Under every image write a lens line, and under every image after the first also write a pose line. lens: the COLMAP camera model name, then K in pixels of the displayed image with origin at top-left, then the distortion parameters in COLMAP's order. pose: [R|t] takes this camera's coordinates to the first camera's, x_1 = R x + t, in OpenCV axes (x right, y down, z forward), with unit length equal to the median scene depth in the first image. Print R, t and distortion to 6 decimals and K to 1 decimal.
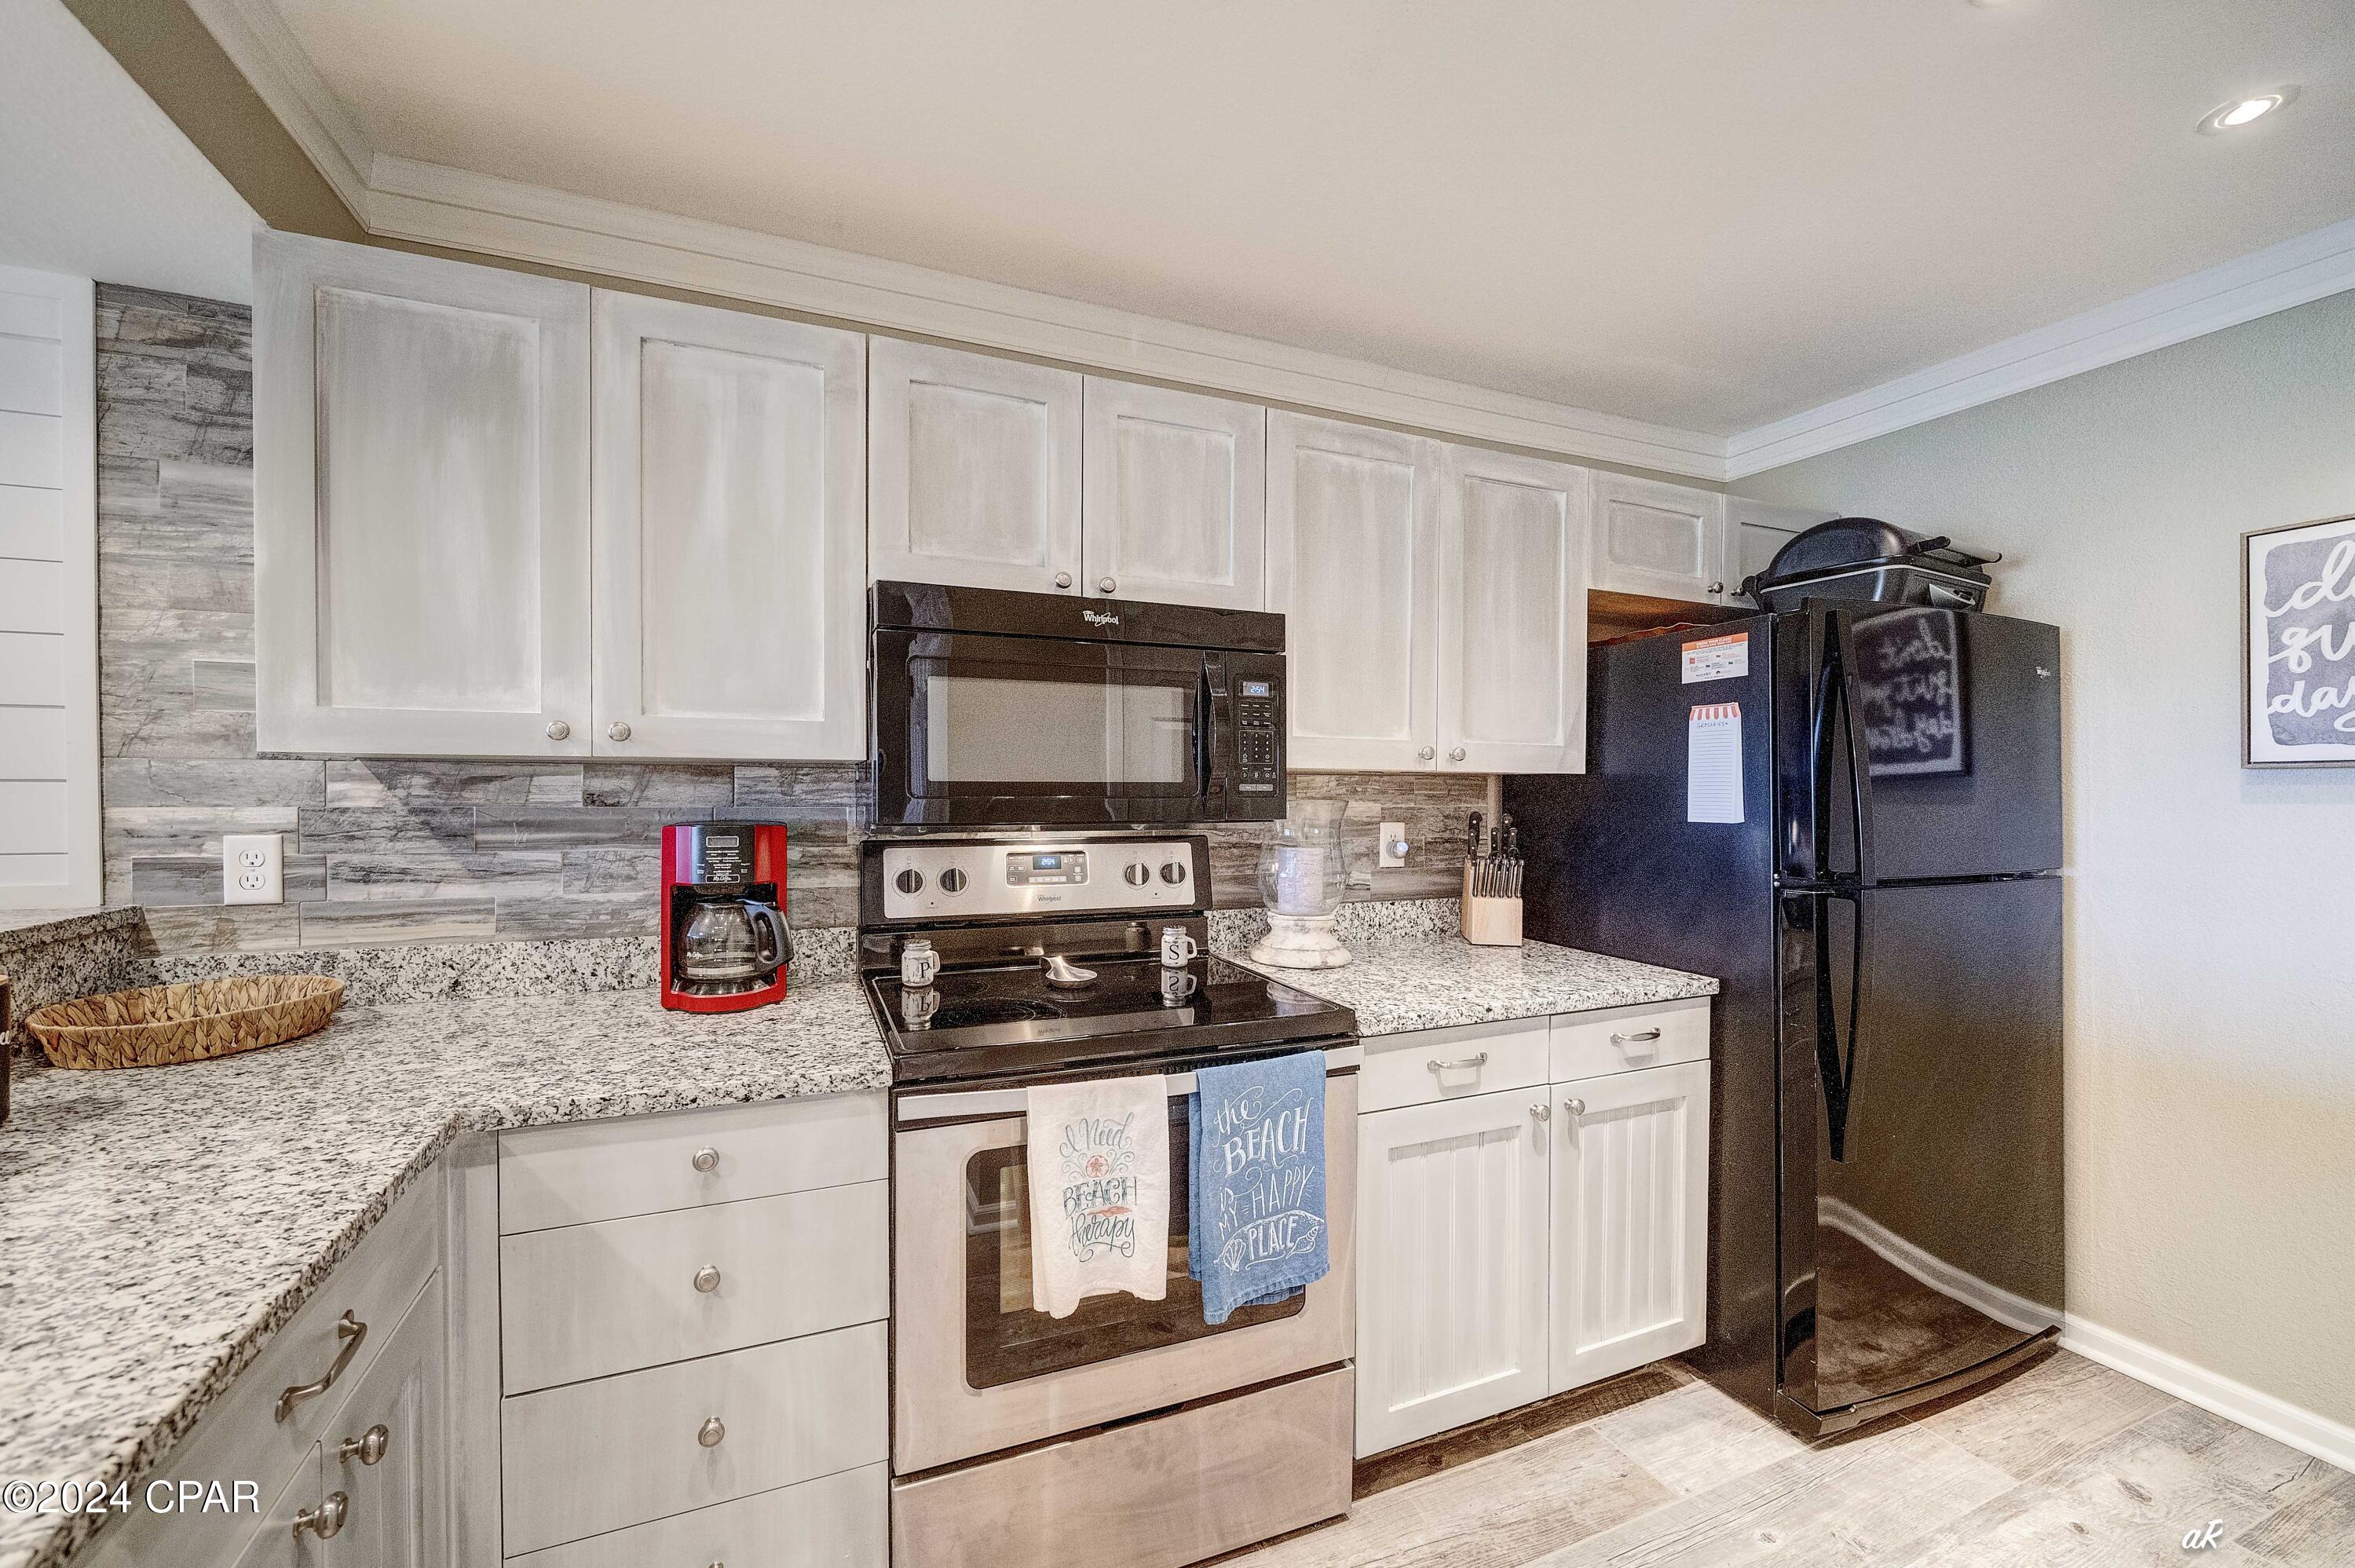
lens RADIAL K [[824.1, 0, 1191.0], [0, 824.1, 792.4], [0, 0, 1]] dist [0.000450, -0.000444]
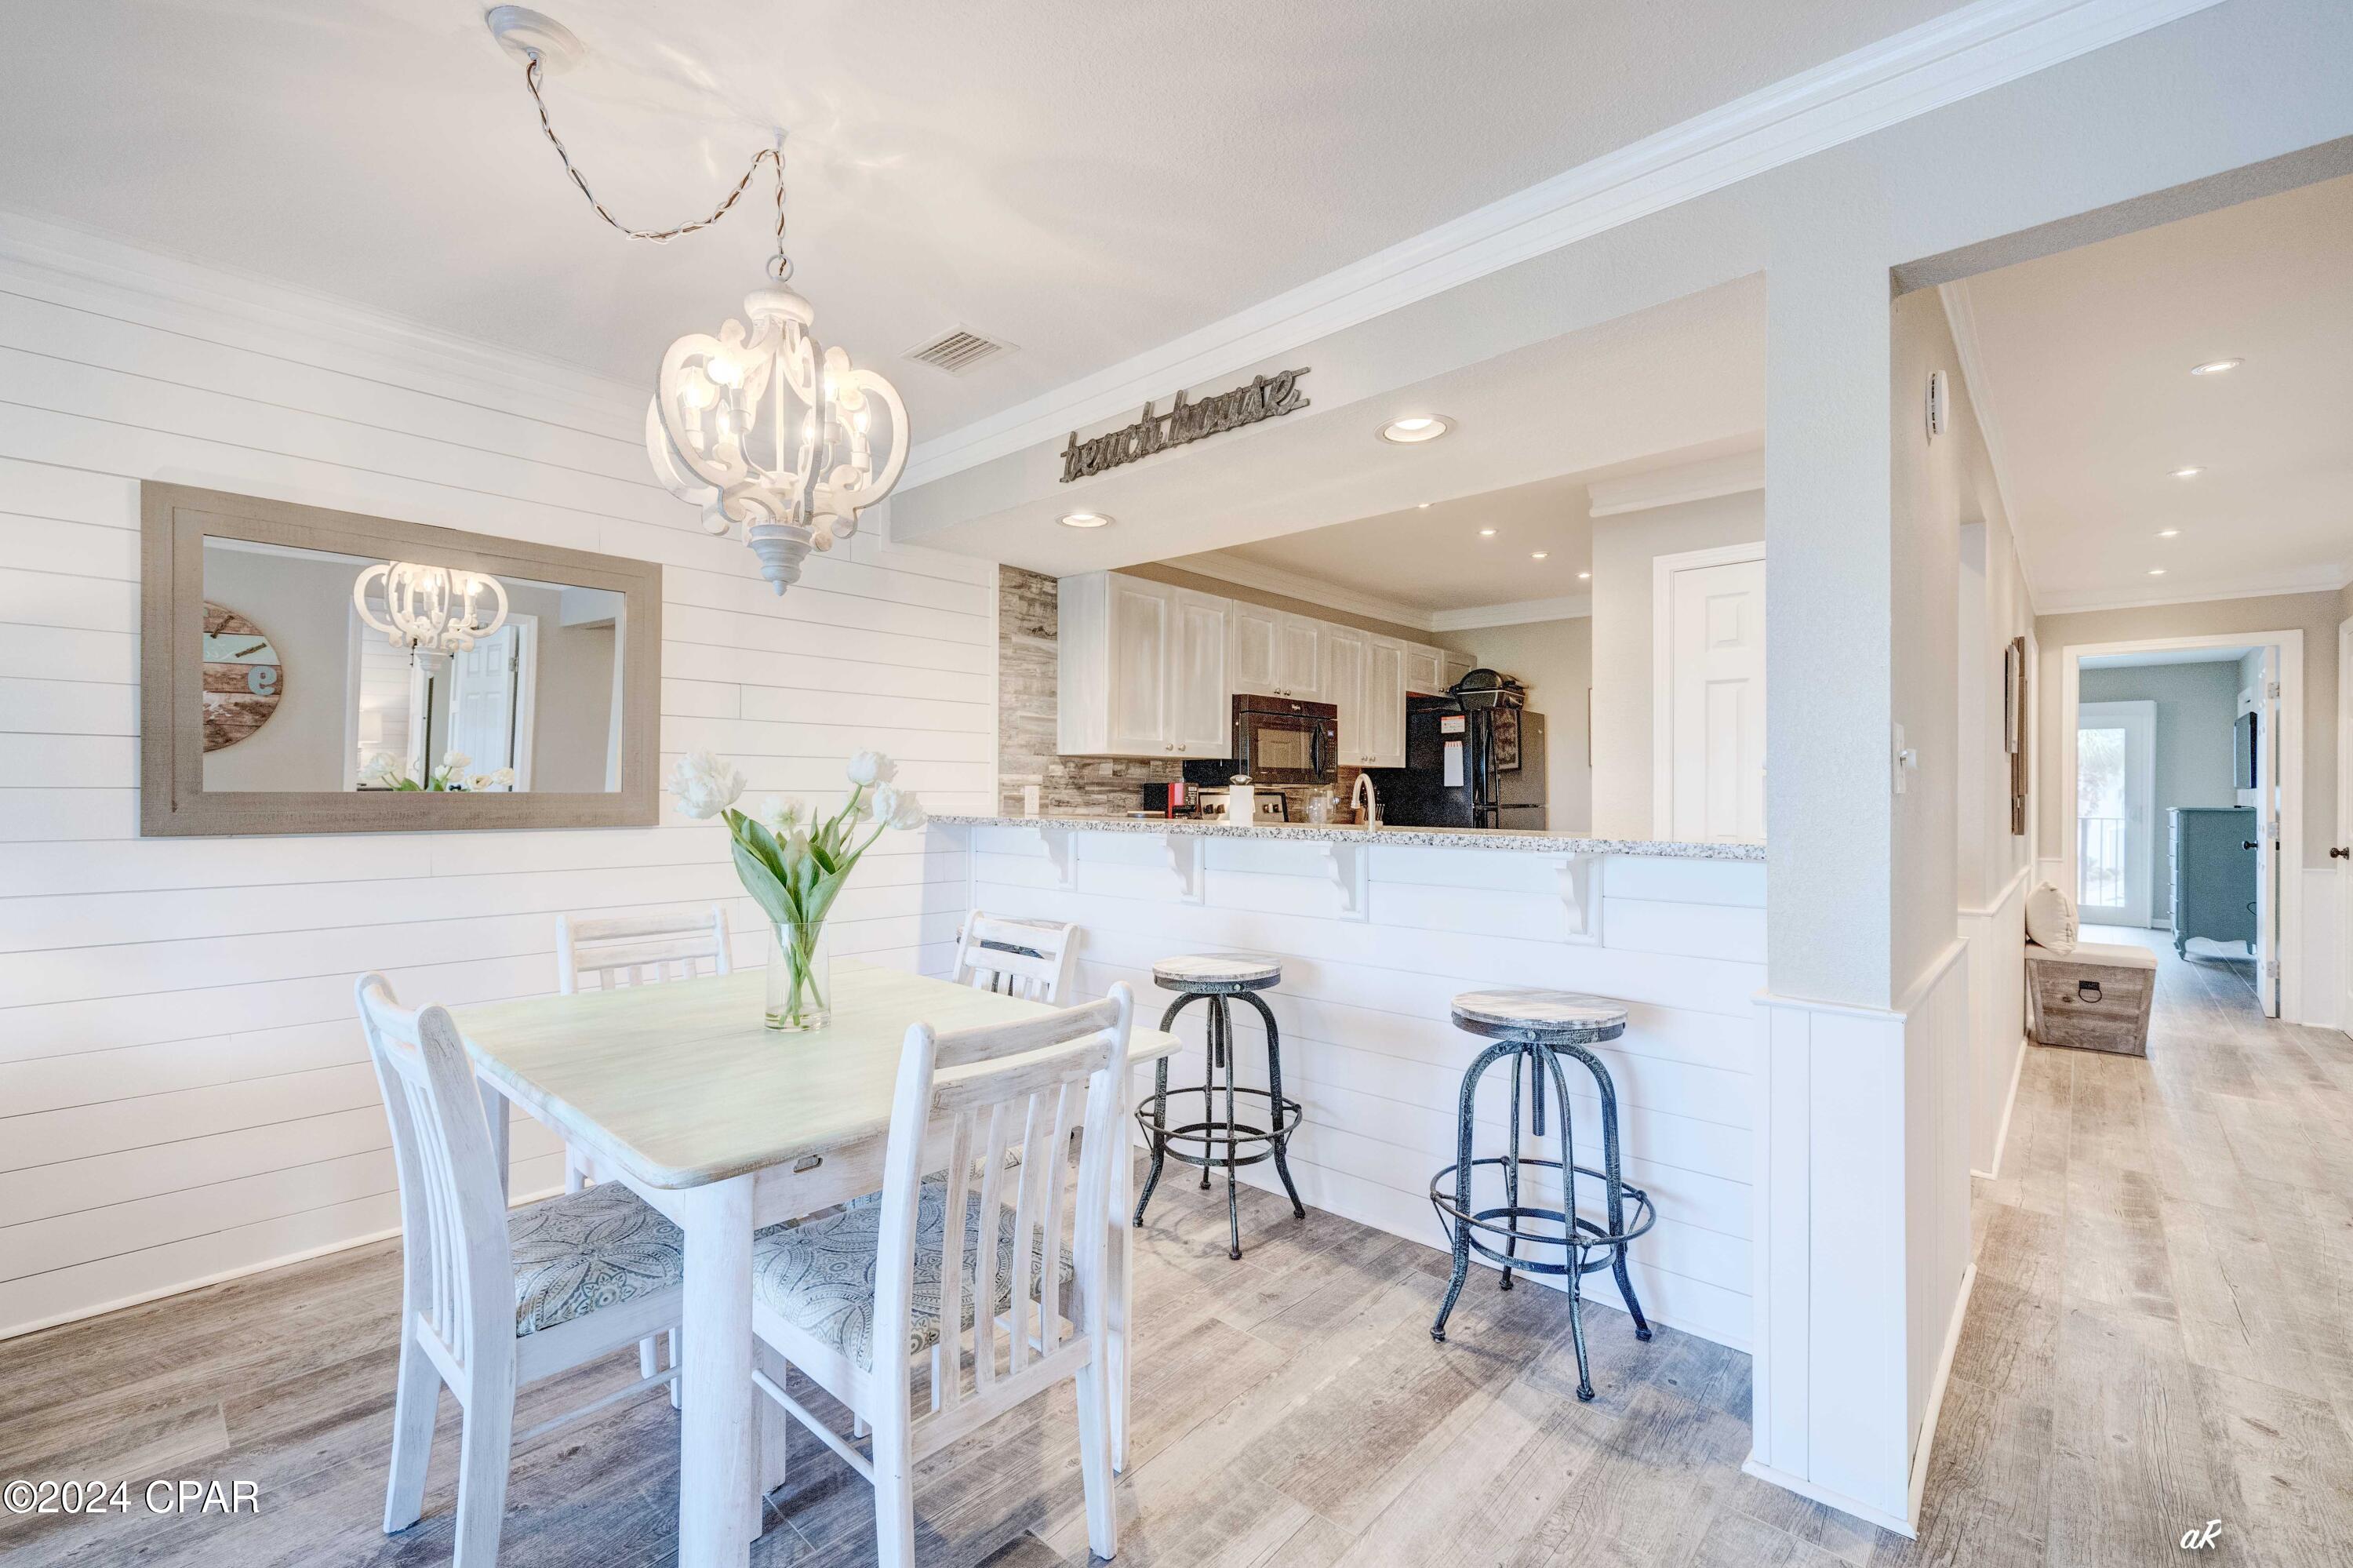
lens RADIAL K [[979.9, 0, 1173.6], [0, 979.9, 790.1], [0, 0, 1]] dist [0.021202, 0.000236]
pose [[0.885637, -0.002176, 0.464374, -1.646281], [0.007033, 0.999937, -0.008728, 0.071743], [-0.464326, 0.010996, 0.885596, -1.390974]]
